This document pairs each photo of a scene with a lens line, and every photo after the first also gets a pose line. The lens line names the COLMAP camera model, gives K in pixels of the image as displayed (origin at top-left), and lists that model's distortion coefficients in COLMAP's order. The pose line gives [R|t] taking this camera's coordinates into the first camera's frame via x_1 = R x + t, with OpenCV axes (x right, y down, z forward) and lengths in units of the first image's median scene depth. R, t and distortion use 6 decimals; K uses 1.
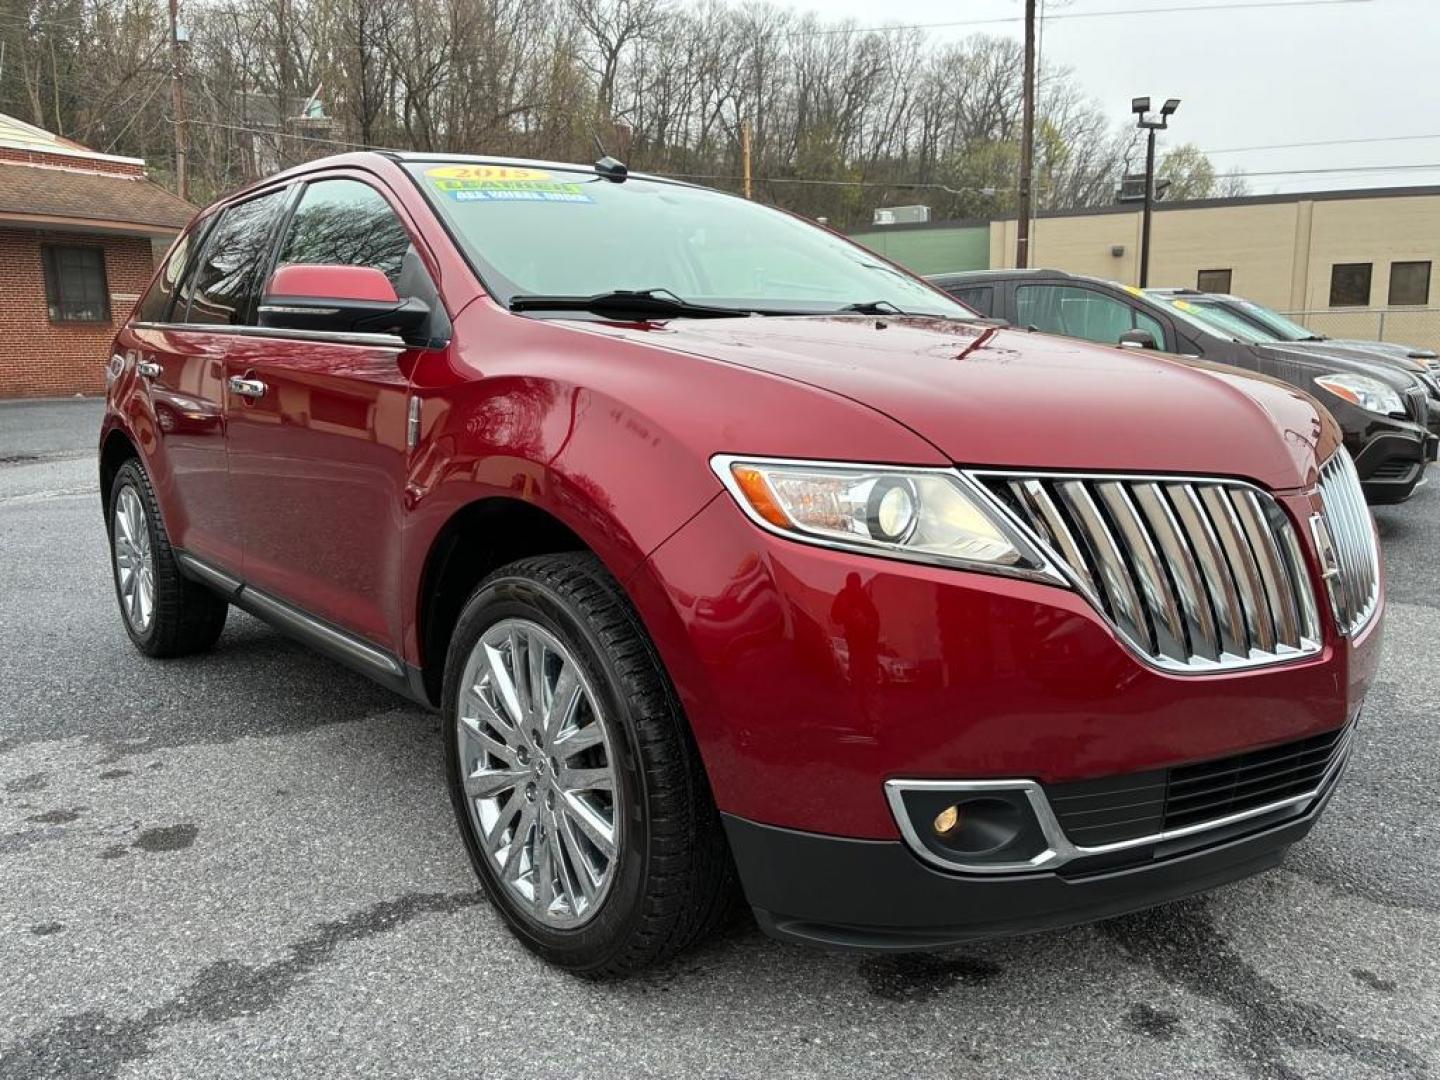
lens RADIAL K [[1111.2, 0, 720.0], [0, 1111.2, 540.0], [0, 0, 1]] dist [0.076057, -0.111885]
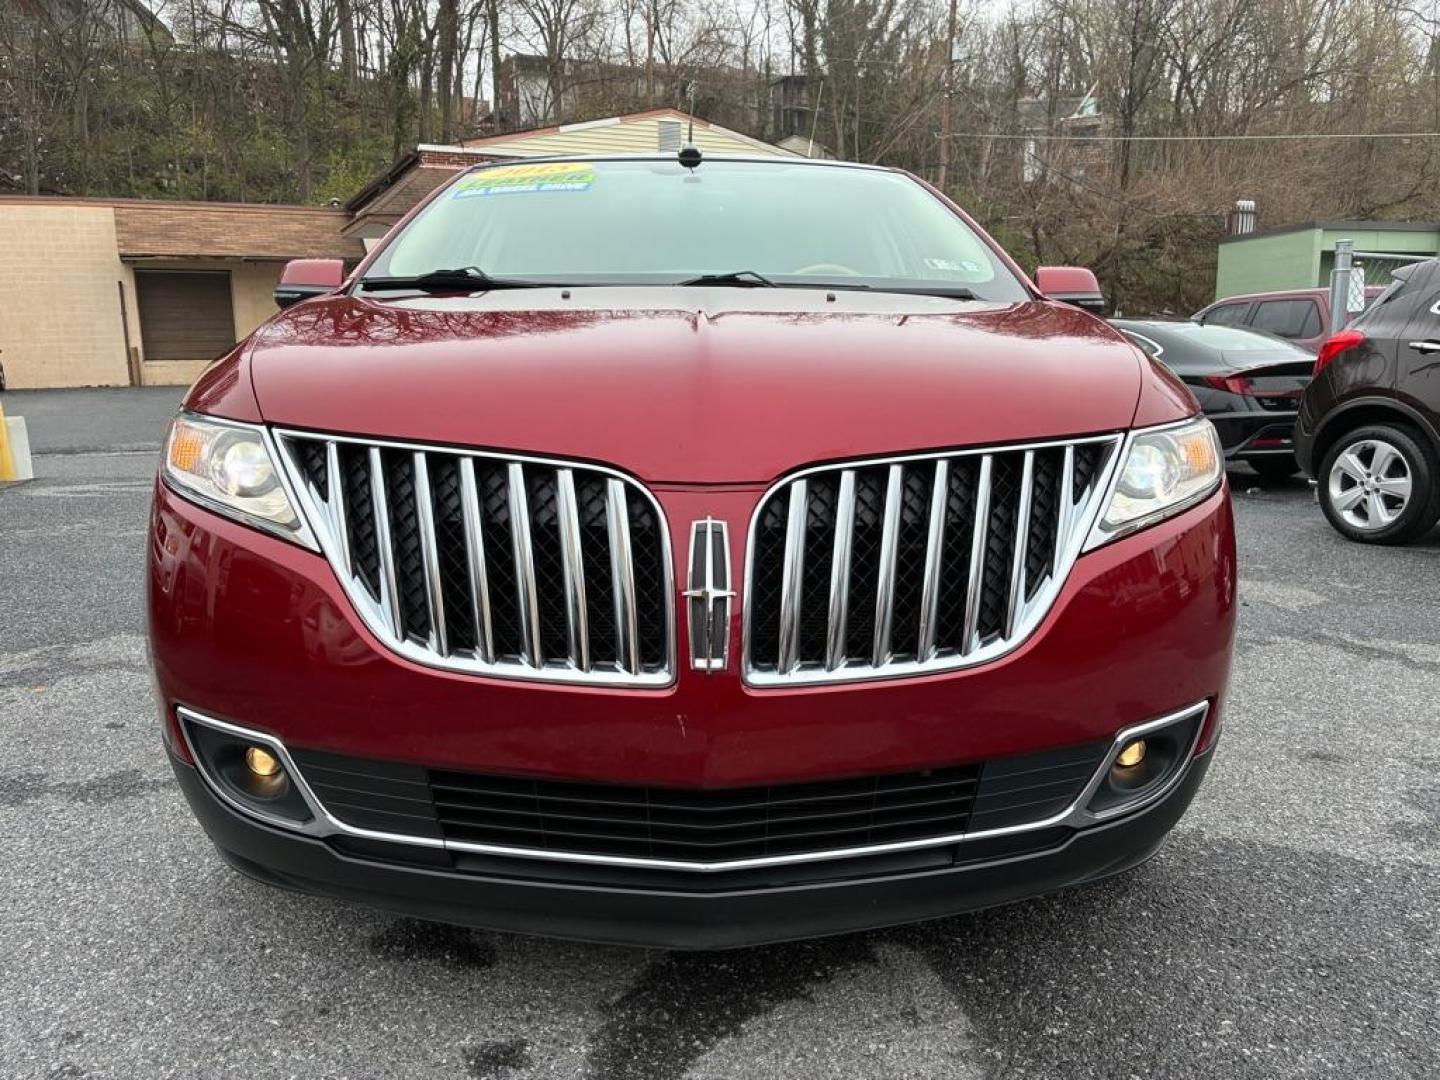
lens RADIAL K [[1111.2, 0, 720.0], [0, 1111.2, 540.0], [0, 0, 1]] dist [0.076057, -0.111885]
pose [[0.782066, 0.106934, -0.613952, 0.832914], [-0.105436, 0.993670, 0.038764, -0.031170], [0.614211, 0.034416, 0.788391, 0.309401]]
